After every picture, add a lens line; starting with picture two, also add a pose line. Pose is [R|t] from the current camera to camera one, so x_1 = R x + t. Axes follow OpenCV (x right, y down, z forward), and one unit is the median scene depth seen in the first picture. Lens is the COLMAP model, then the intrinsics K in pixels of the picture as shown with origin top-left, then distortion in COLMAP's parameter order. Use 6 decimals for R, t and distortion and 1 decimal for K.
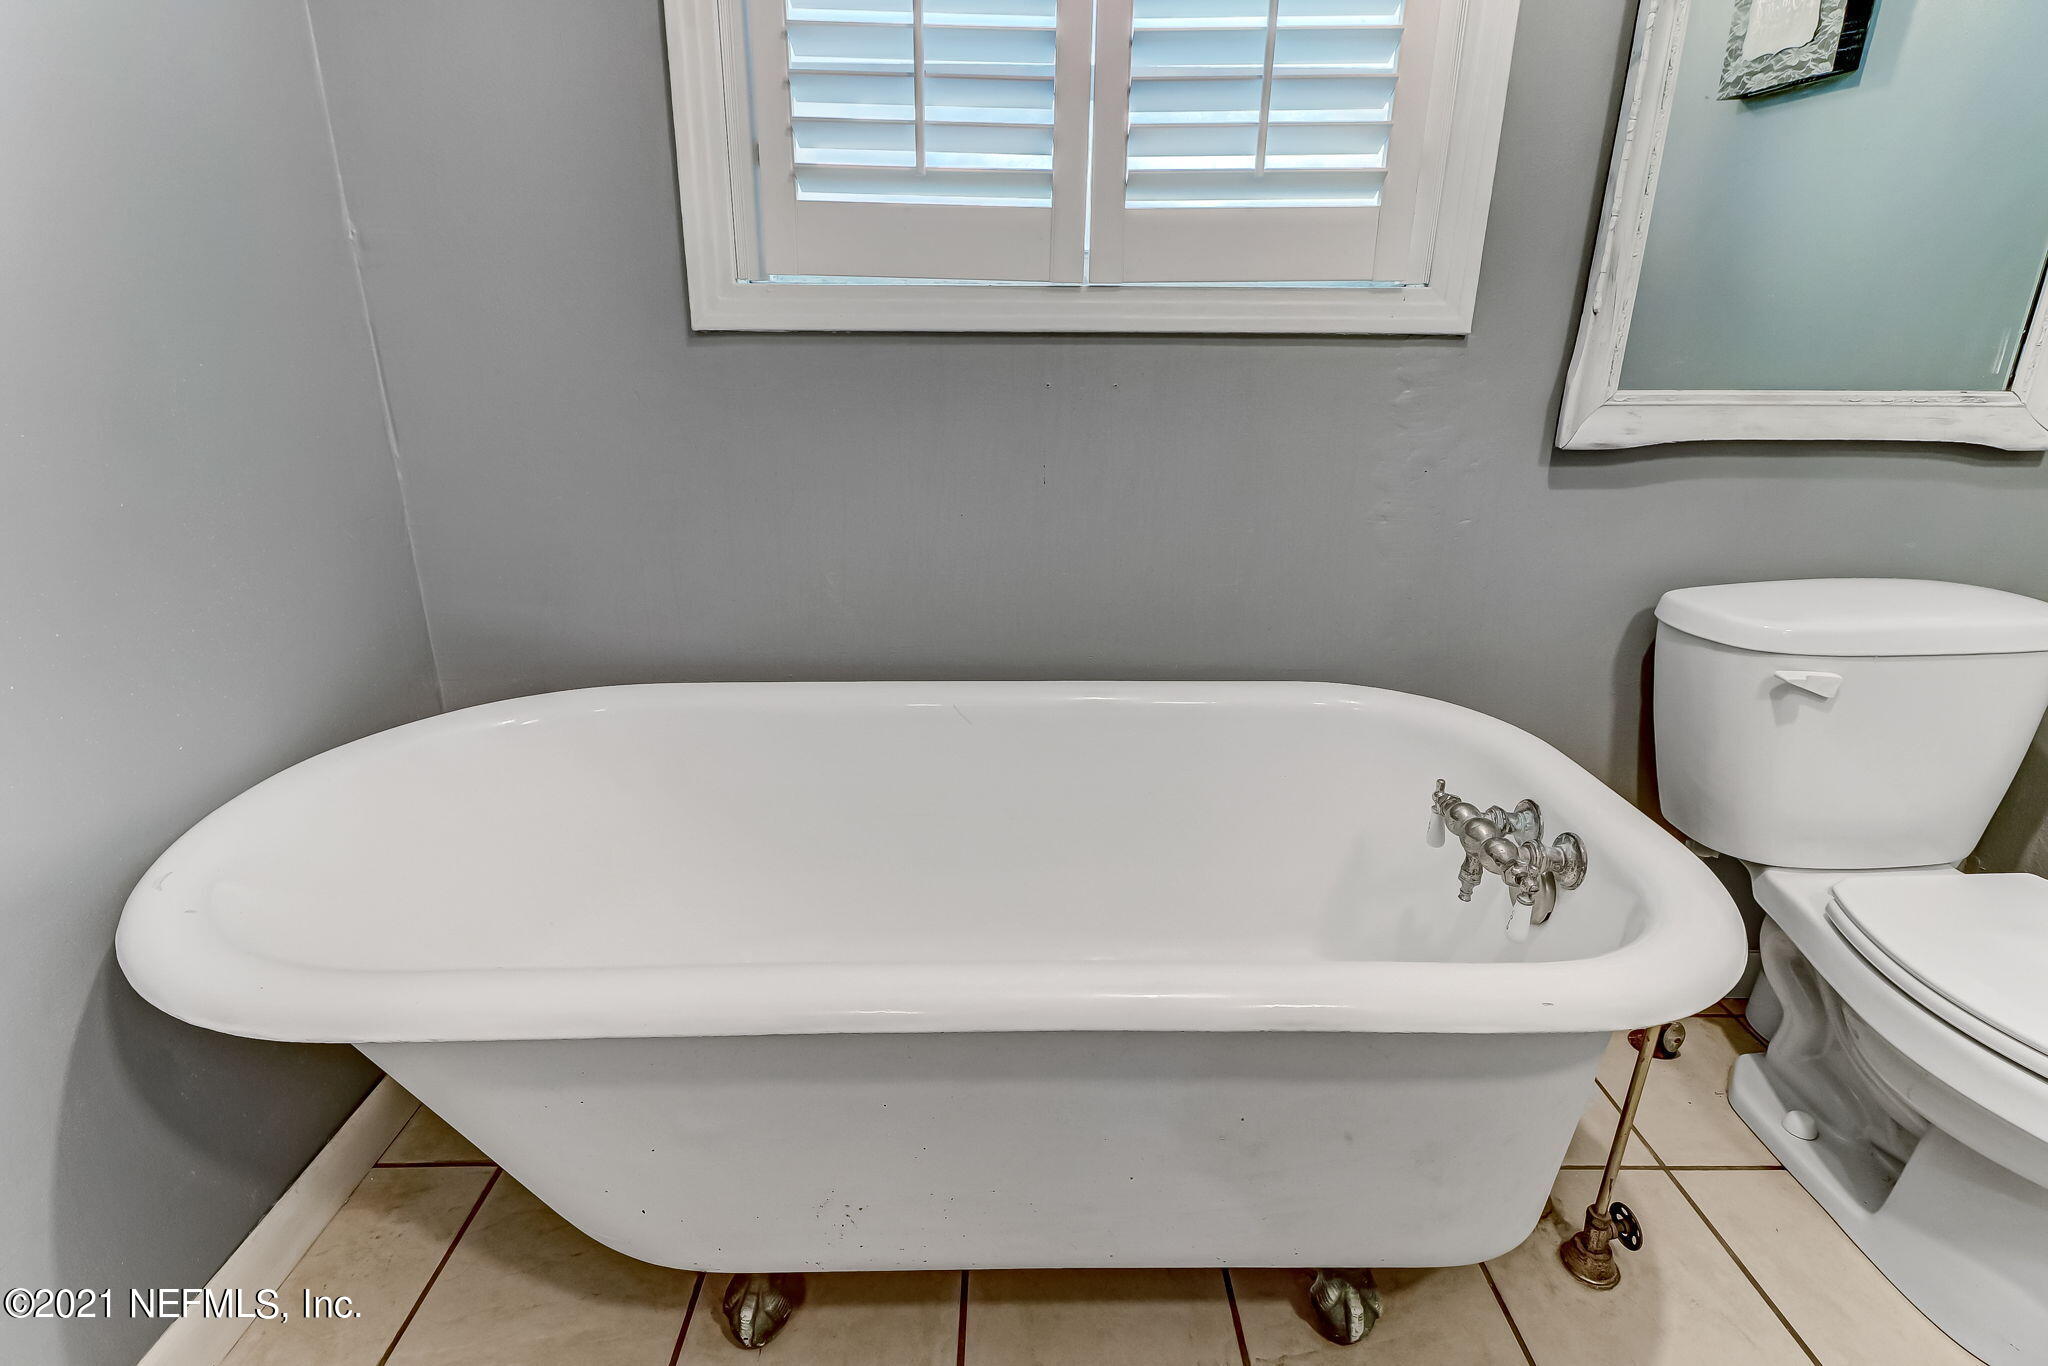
lens RADIAL K [[973.4, 0, 1029.7], [0, 973.4, 650.8], [0, 0, 1]] dist [0.003068, -0.000948]
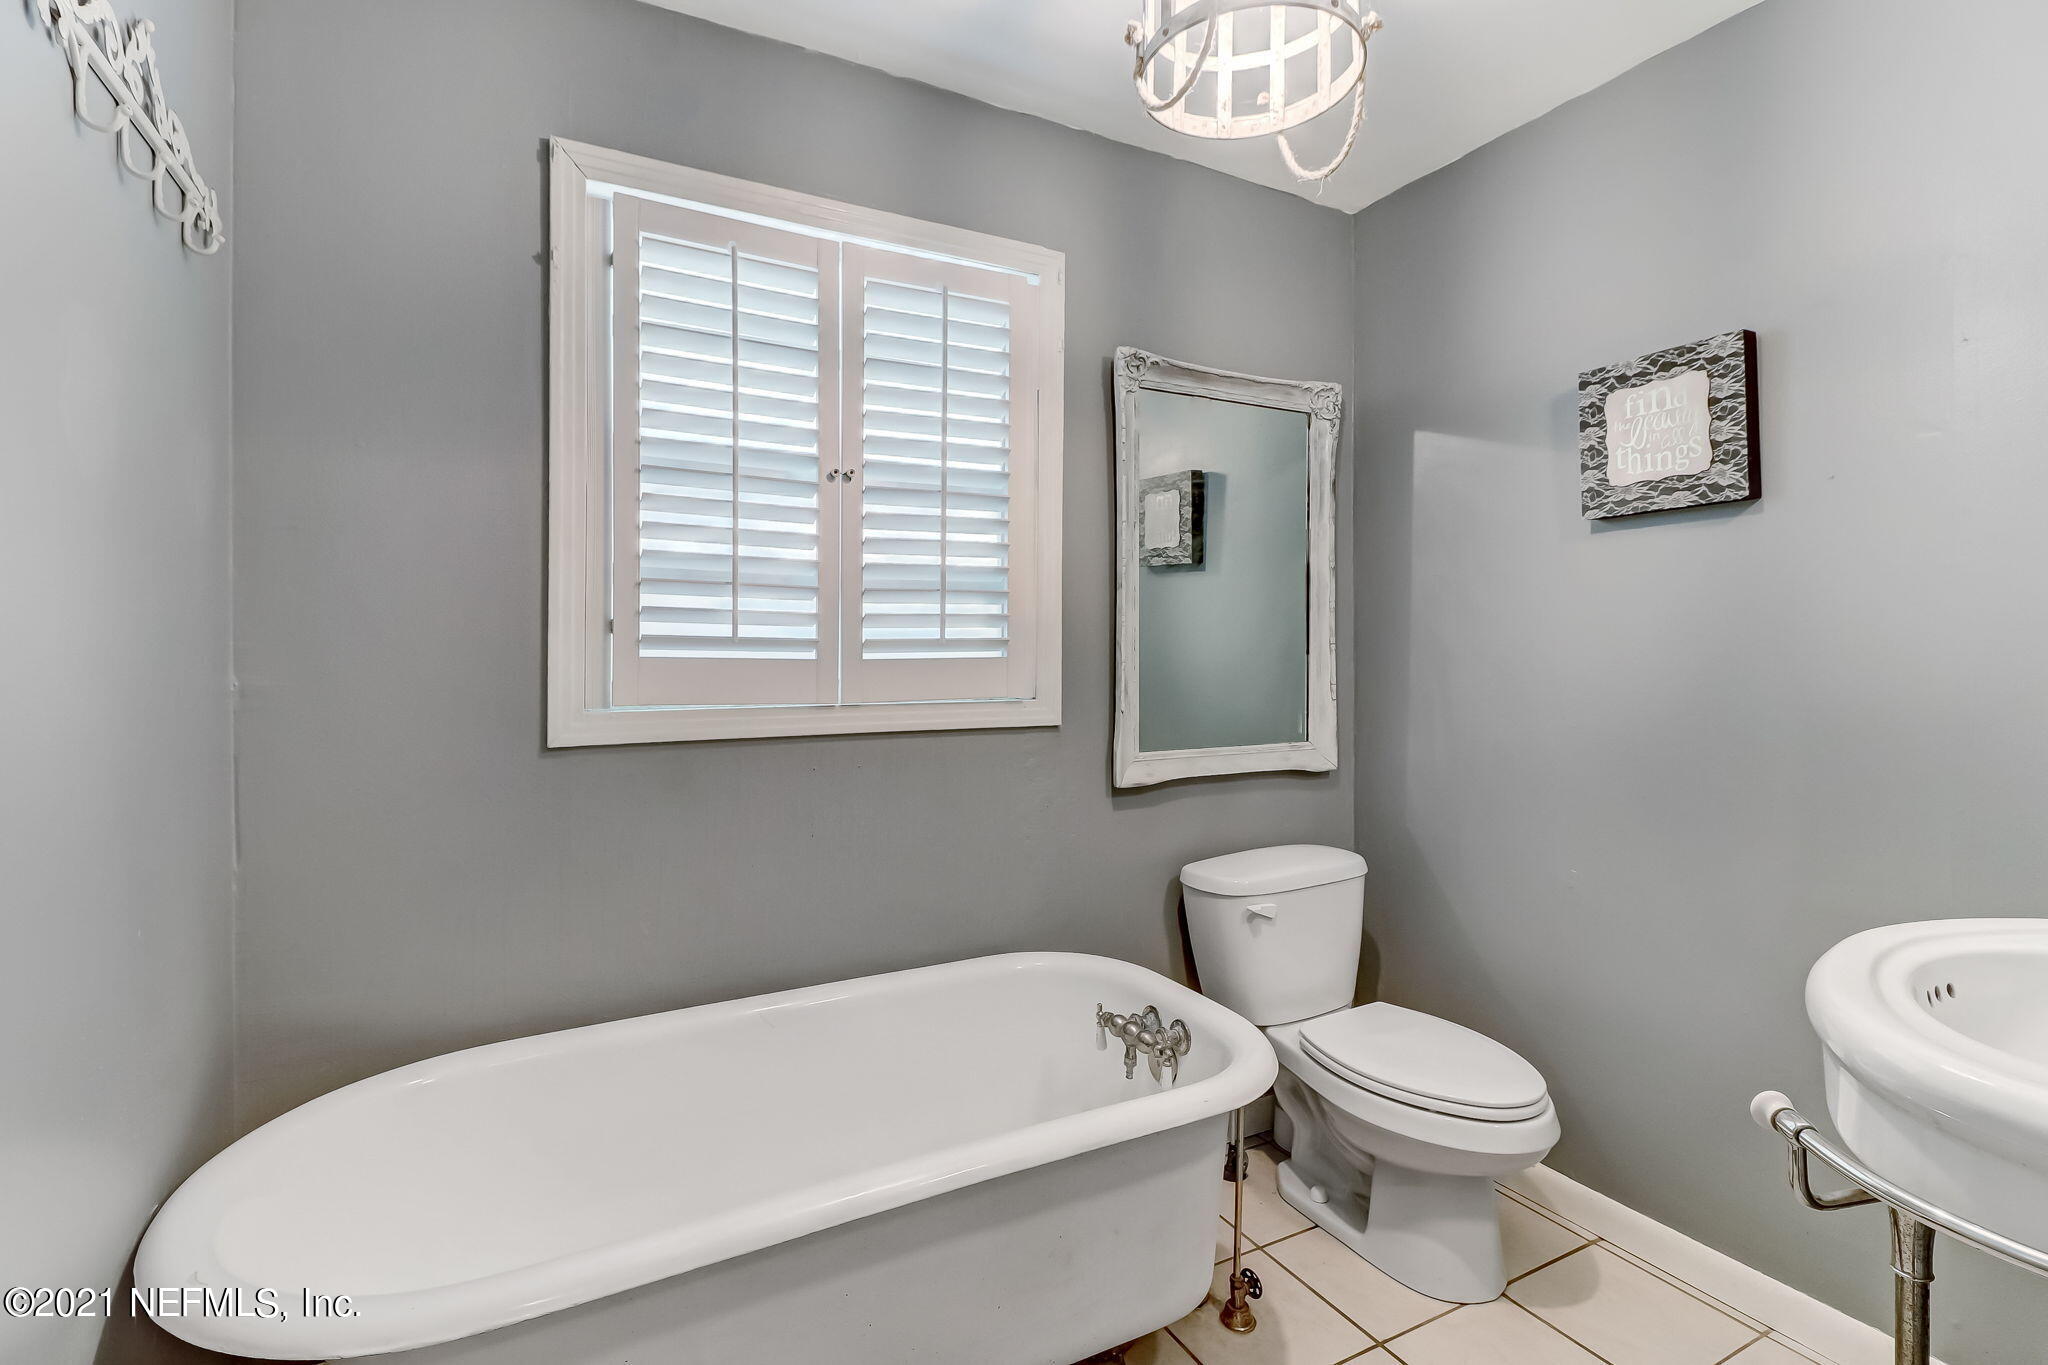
lens RADIAL K [[958.6, 0, 998.5], [0, 958.6, 652.2], [0, 0, 1]] dist [0.003285, -0.000052]
pose [[0.893128, -0.011162, 0.449664, -0.405356], [0.147877, 0.951409, -0.270098, -0.014305], [-0.424800, 0.307727, 0.851381, -0.421213]]
